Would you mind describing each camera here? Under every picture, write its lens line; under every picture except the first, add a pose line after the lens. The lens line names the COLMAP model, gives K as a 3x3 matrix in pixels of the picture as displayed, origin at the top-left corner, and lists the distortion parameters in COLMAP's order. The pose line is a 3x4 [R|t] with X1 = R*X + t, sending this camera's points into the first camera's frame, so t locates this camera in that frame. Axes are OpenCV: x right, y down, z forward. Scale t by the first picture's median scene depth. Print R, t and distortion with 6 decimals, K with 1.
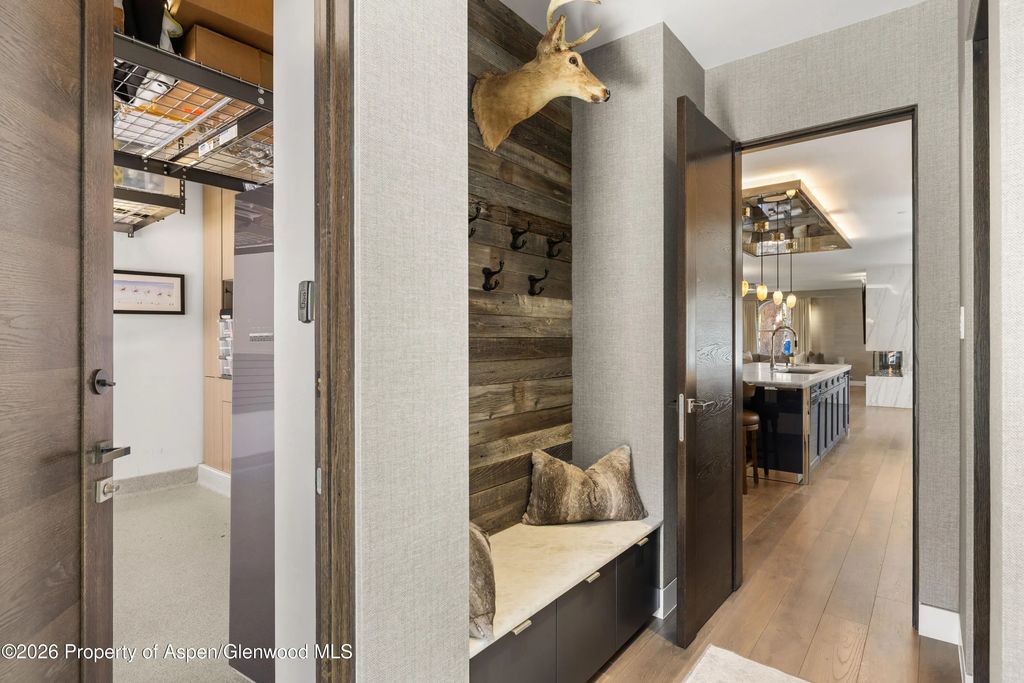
lens RADIAL K [[517.9, 0, 512.0], [0, 517.9, 341.5], [0, 0, 1]] dist [0.000496, 0.000301]
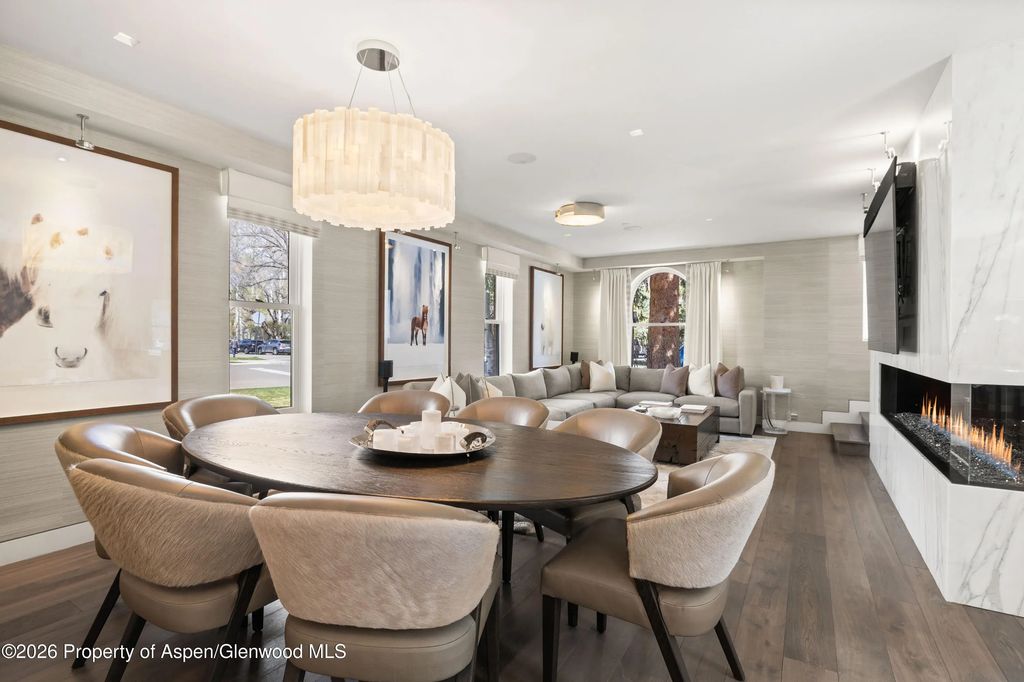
lens RADIAL K [[488.9, 0, 512.0], [0, 488.9, 341.0], [0, 0, 1]] dist [-0.001308, -0.000085]
pose [[0.989871, 0.010576, 0.141578, 0.302685], [-0.010879, 0.999940, 0.001369, -0.001743], [-0.141555, -0.002895, 0.989926, 0.549657]]
